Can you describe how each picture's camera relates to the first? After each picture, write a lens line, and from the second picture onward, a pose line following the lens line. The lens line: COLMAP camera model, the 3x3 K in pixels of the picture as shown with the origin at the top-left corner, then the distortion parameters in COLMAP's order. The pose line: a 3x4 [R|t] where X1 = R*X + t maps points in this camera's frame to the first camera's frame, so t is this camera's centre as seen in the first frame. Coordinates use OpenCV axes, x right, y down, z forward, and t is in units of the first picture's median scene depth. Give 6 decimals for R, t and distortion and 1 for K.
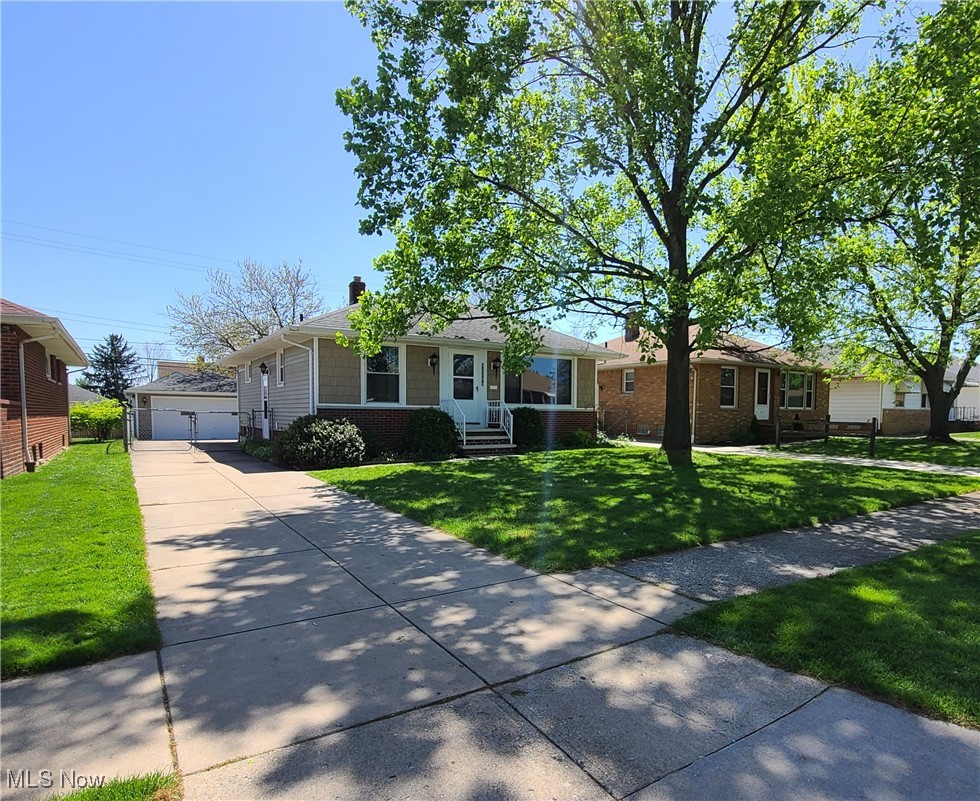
lens RADIAL K [[589.3, 0, 547.2], [0, 589.3, 441.8], [0, 0, 1]] dist [0.005677, -0.001814]
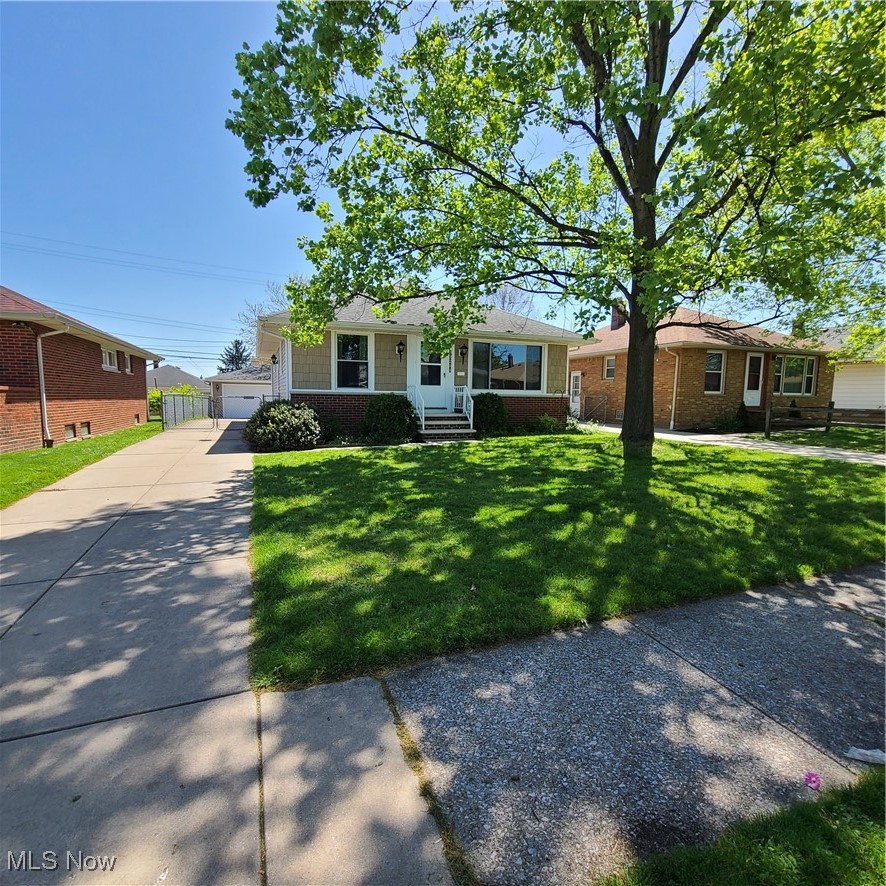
lens RADIAL K [[481.6, 0, 442.1], [0, 481.6, 444.1], [0, 0, 1]] dist [-0.002870, 0.000157]
pose [[0.973207, 0.025157, -0.228549, 0.089605], [-0.014318, 0.998698, 0.048959, -0.011514], [0.229484, -0.044375, 0.972300, 0.198145]]
